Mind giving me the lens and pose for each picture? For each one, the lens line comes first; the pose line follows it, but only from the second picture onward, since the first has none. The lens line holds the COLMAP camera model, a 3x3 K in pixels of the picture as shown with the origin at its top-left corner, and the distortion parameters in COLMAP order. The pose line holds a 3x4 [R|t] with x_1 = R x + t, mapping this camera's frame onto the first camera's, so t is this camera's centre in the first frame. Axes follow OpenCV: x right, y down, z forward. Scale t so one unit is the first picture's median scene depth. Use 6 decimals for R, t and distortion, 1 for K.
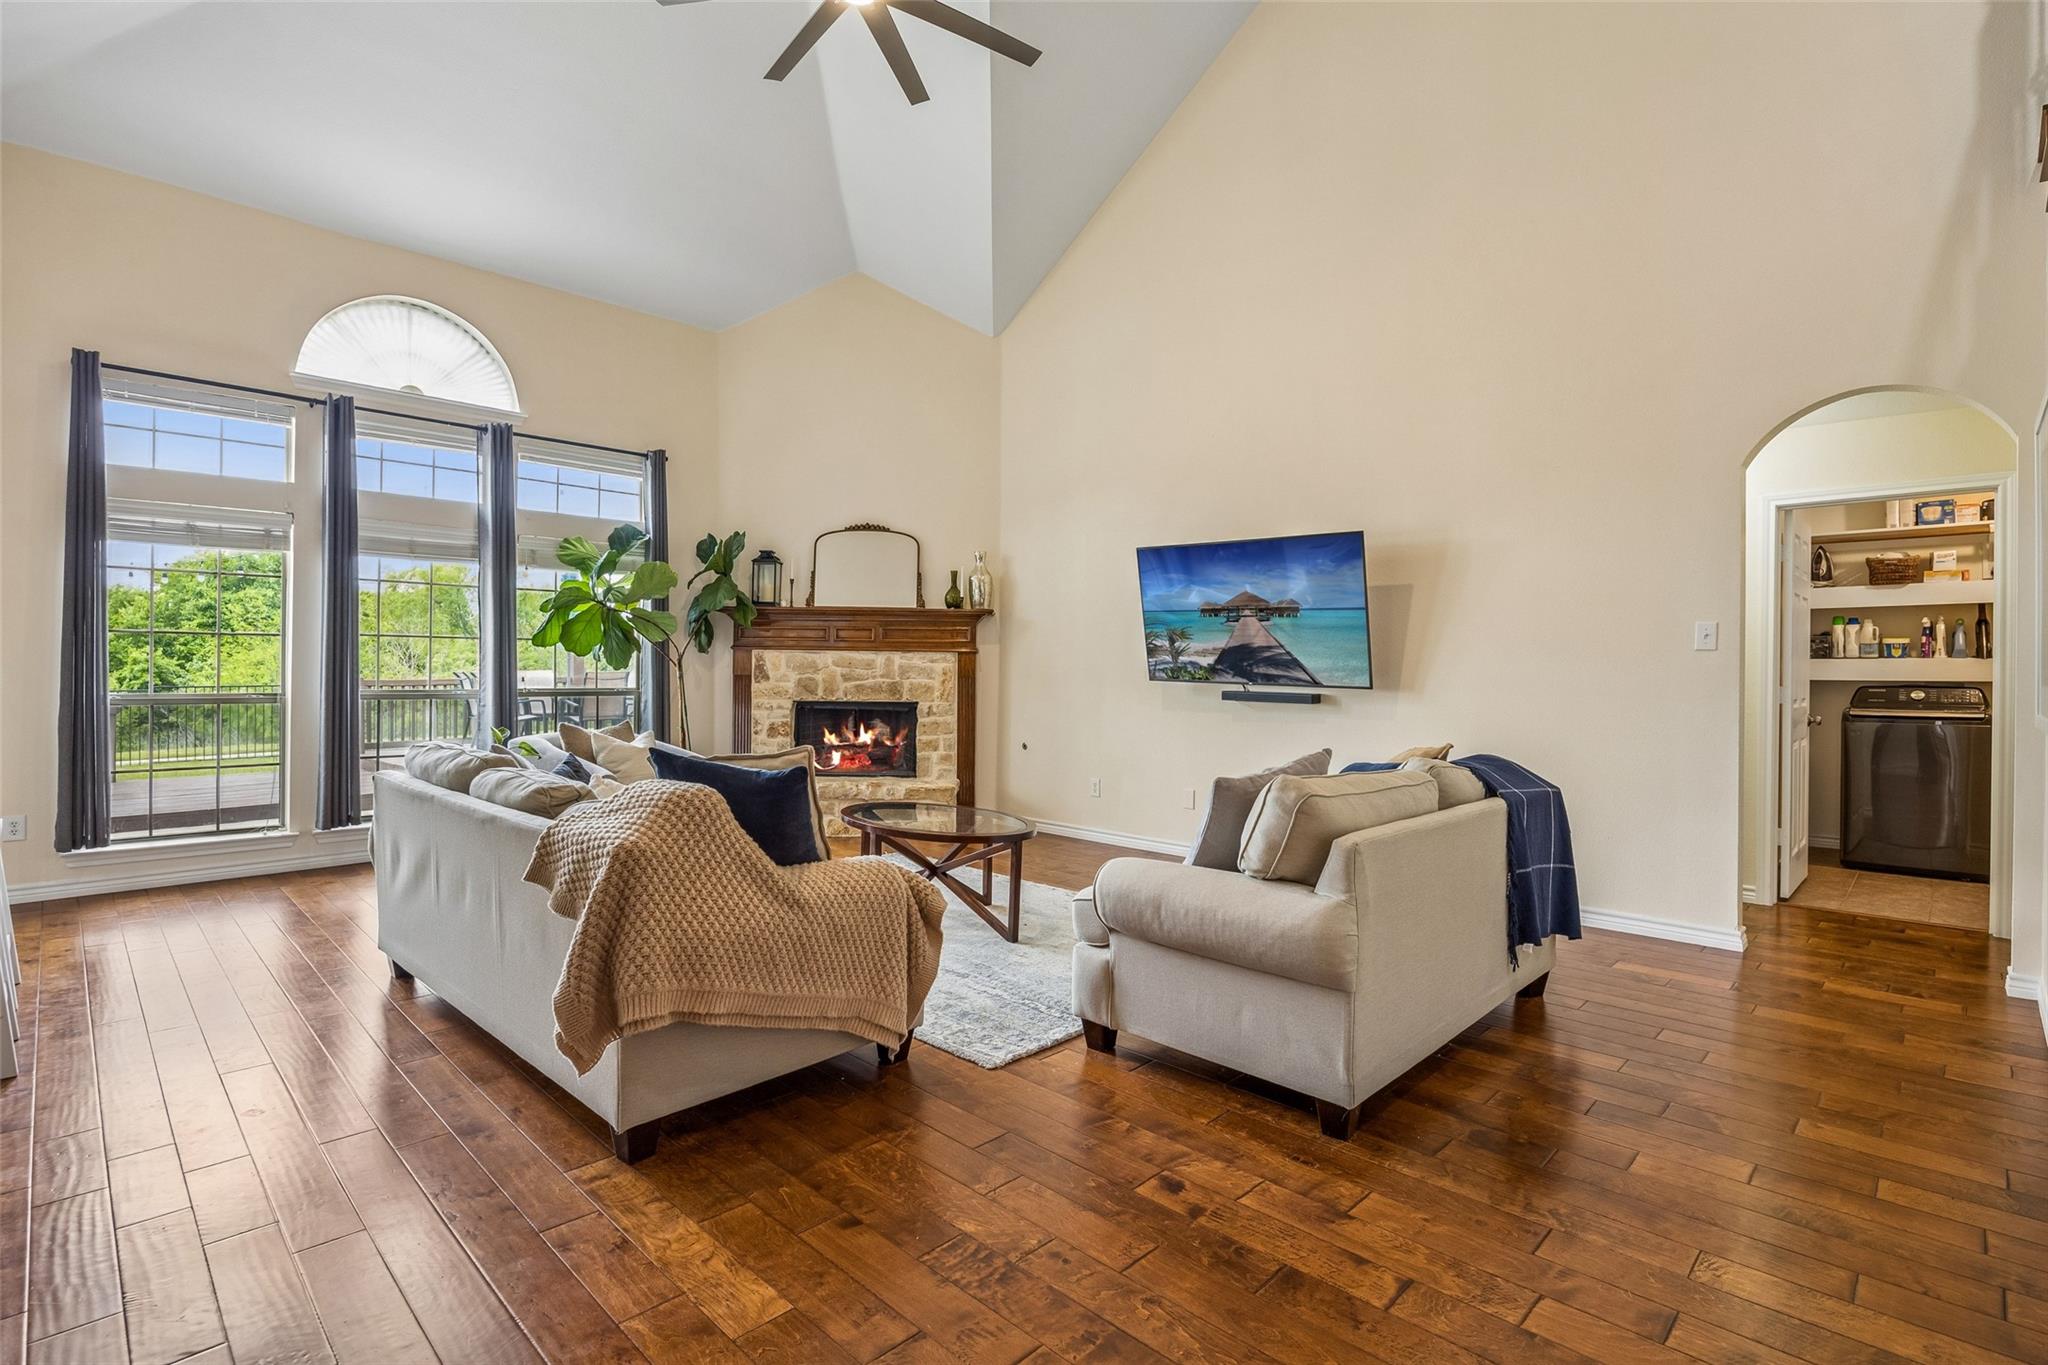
lens RADIAL K [[960.1, 0, 1021.1], [0, 960.1, 668.4], [0, 0, 1]] dist [-0.017399, 0.000206]
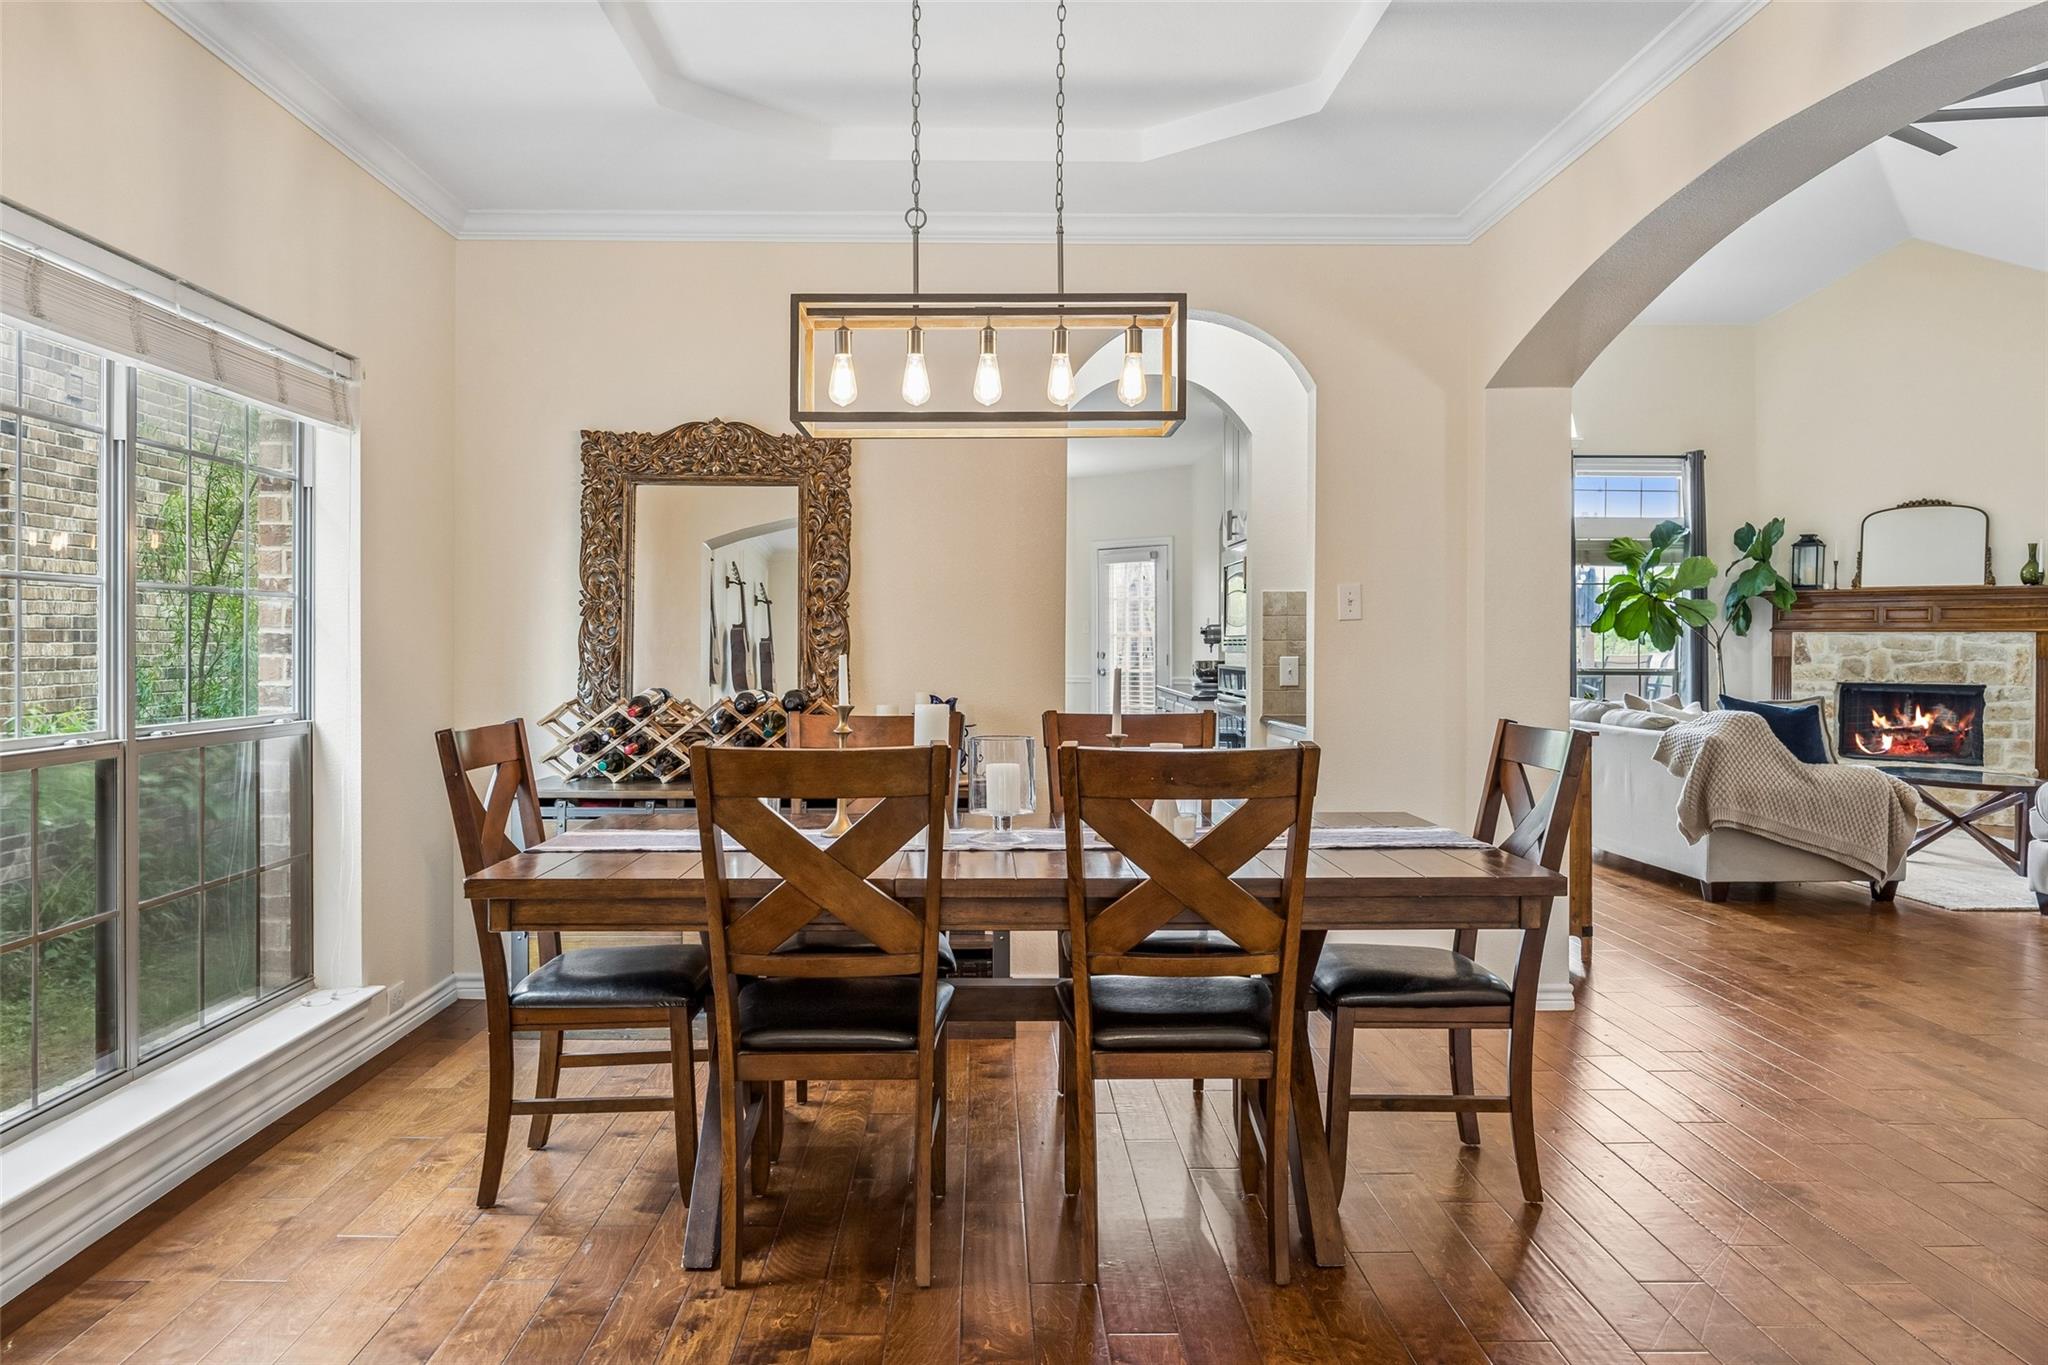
lens RADIAL K [[1414.8, 0, 1011.7], [0, 1414.8, 668.8], [0, 0, 1]] dist [-0.000954, -0.002097]
pose [[0.706863, 0.003482, -0.707342, 0.202570], [0.003725, 0.999956, 0.008645, 0.003474], [0.707341, -0.008746, 0.706819, -0.671019]]
